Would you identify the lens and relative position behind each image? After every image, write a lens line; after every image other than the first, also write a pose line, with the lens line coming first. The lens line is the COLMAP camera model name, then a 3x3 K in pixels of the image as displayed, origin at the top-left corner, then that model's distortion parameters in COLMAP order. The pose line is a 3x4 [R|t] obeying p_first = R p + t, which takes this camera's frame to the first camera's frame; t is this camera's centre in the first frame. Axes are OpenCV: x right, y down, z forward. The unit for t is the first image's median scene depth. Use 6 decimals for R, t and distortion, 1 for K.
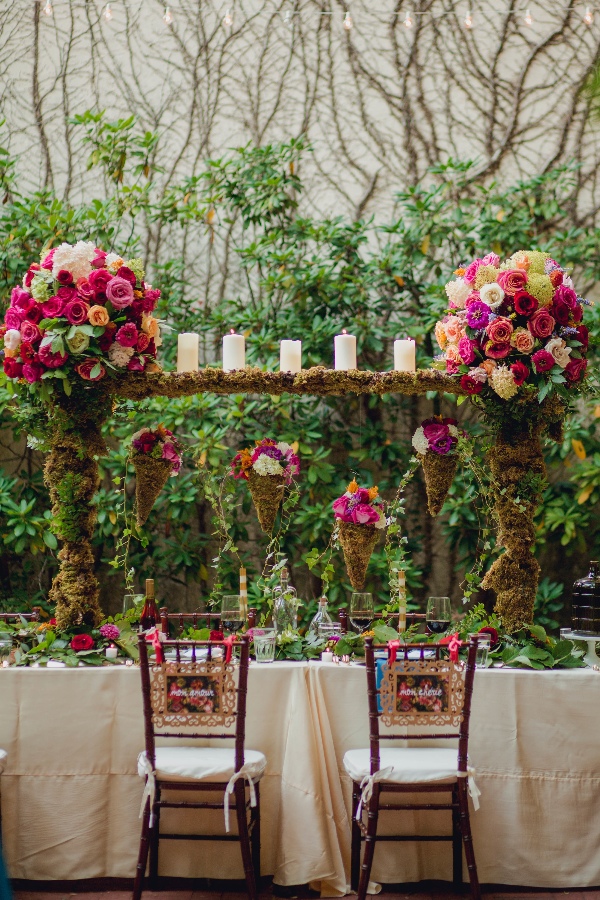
lens RADIAL K [[2214.9, 0, 300.9], [0, 2214.9, 448.8], [0, 0, 1]] dist [-0.122304, 0.000000]
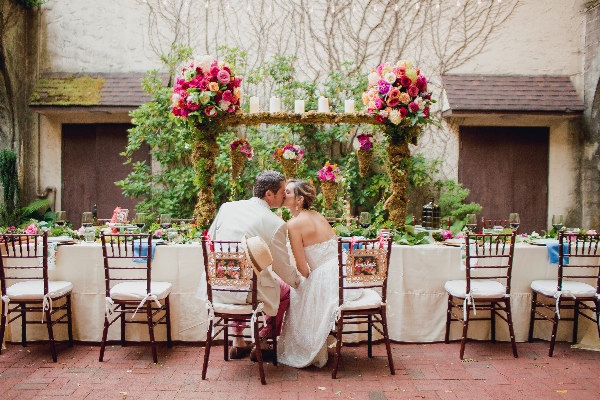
lens RADIAL K [[600.9, 0, 286.0], [0, 600.9, 193.2], [0, 0, 1]] dist [-0.065968, 0.000000]
pose [[0.999982, -0.001550, -0.005837, -0.015415], [0.001791, 0.999140, 0.041414, 0.021357], [0.005768, -0.041423, 0.999125, 0.386255]]
